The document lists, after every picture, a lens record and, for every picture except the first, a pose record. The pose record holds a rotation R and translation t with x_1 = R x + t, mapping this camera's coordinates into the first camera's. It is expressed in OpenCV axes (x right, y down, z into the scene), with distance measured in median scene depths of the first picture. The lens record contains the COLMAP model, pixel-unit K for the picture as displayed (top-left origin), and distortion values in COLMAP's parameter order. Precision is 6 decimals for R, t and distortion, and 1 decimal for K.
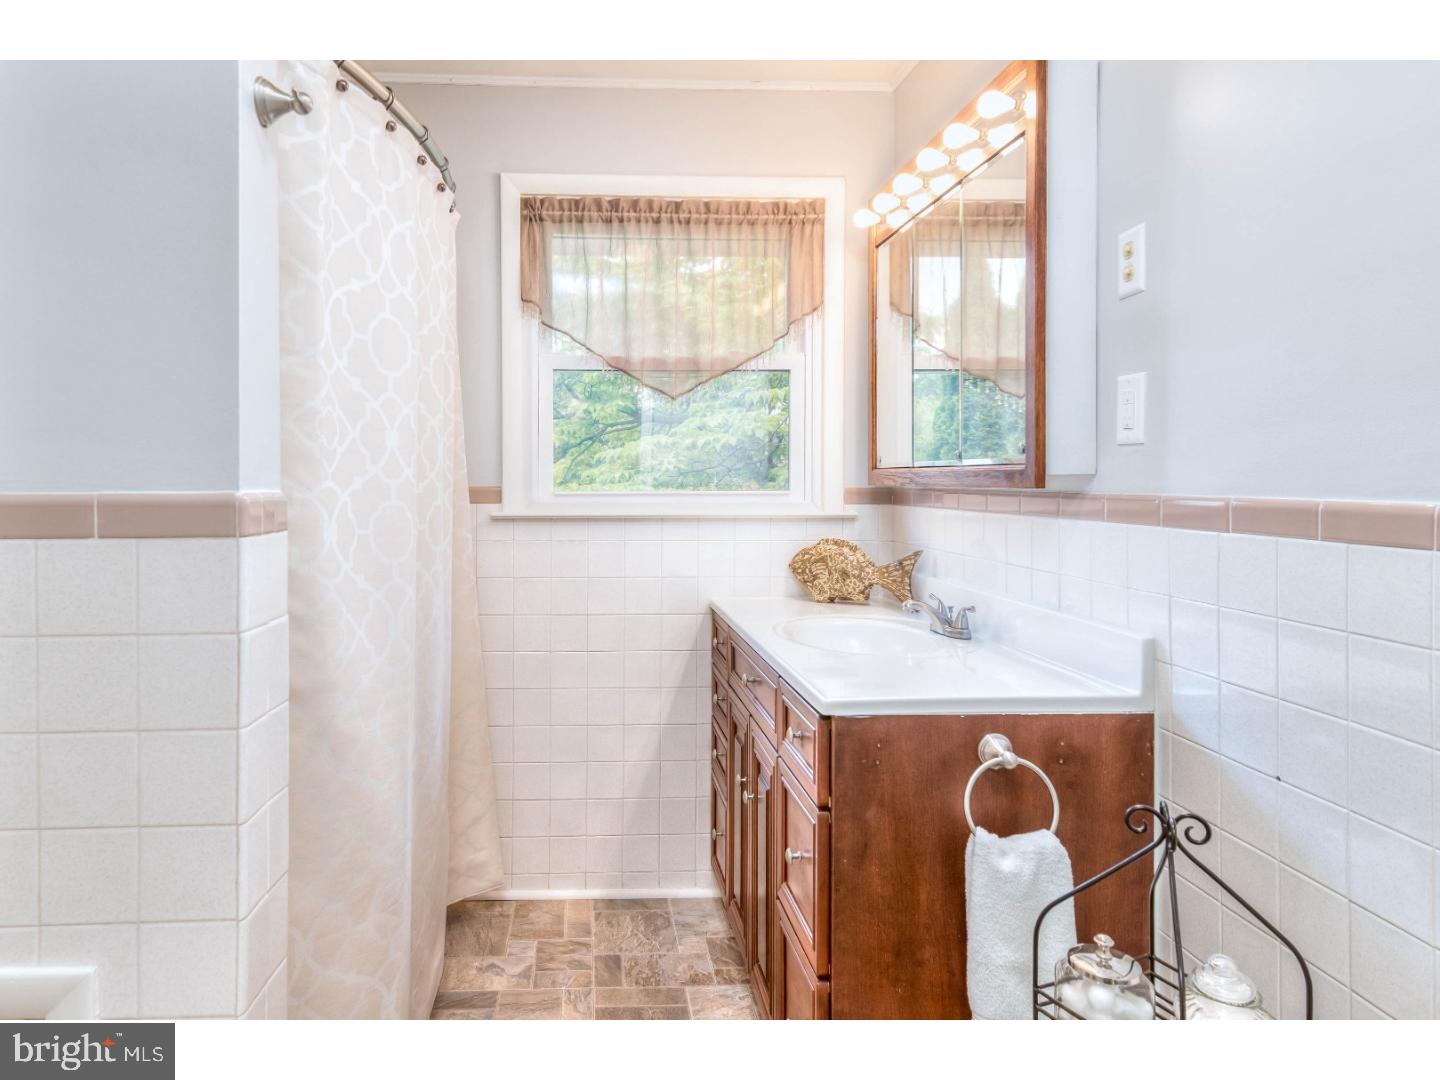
lens RADIAL K [[888.6, 0, 719.4], [0, 888.6, 499.1], [0, 0, 1]] dist [0.002062, 0.000118]
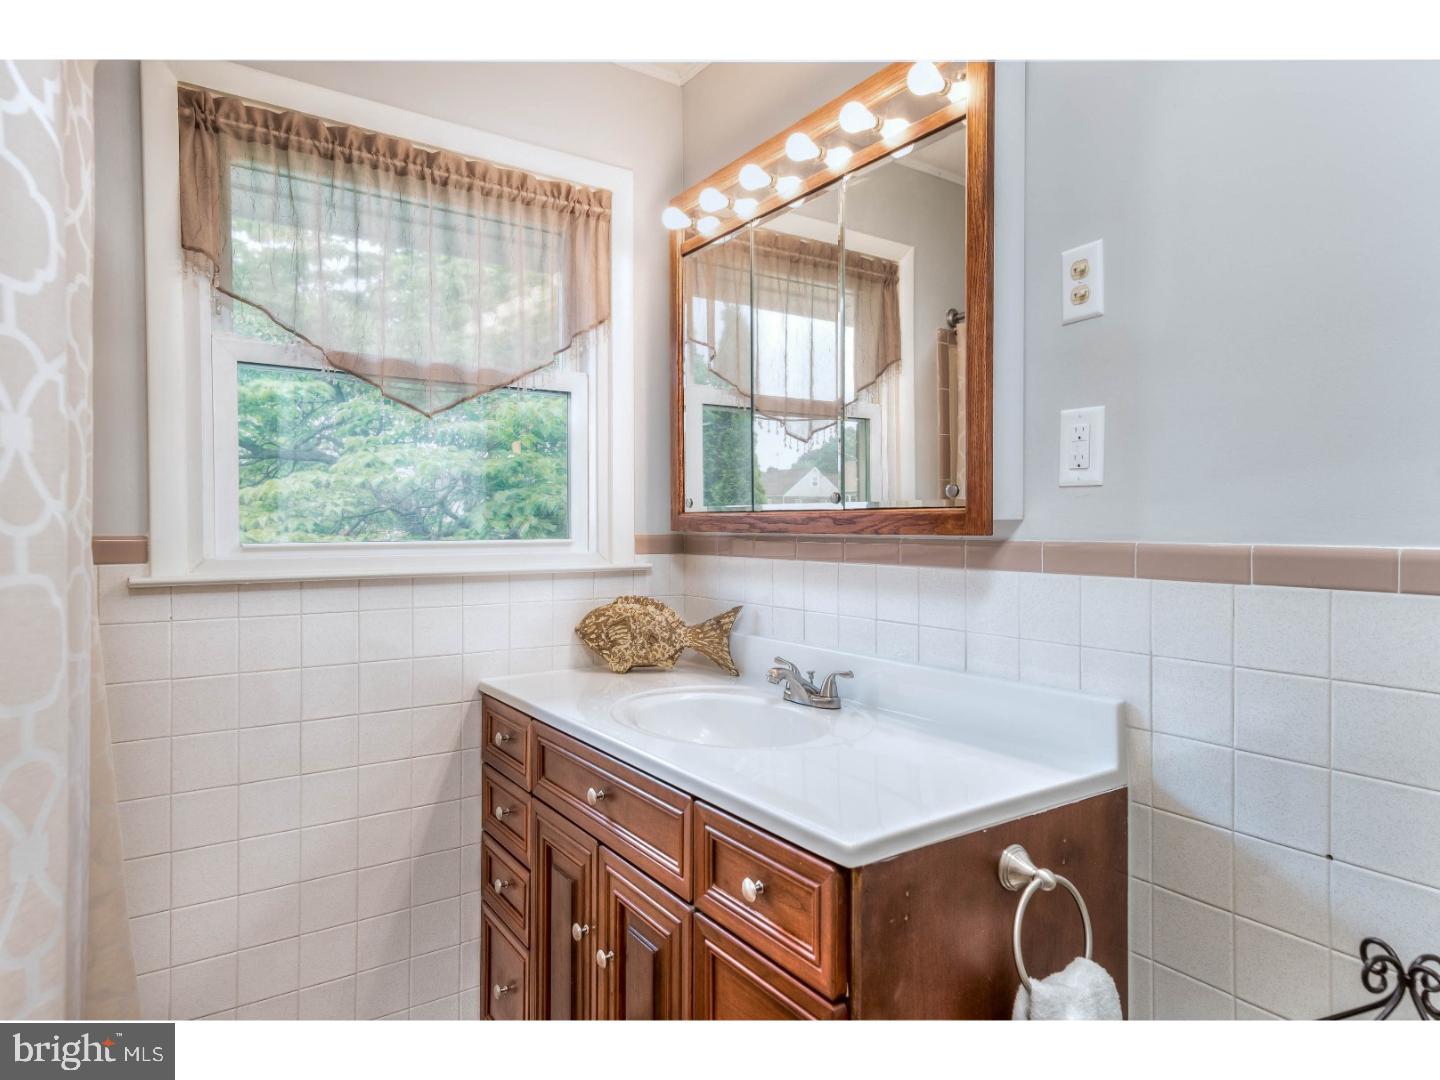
lens RADIAL K [[788.6, 0, 720.0], [0, 788.6, 540.0], [0, 0, 1]] dist [0.016940, -0.002152]
pose [[0.879291, -0.009392, 0.476192, -0.155158], [0.011024, 0.999939, -0.000633, -0.006936], [-0.476157, 0.005806, 0.879341, 0.304947]]
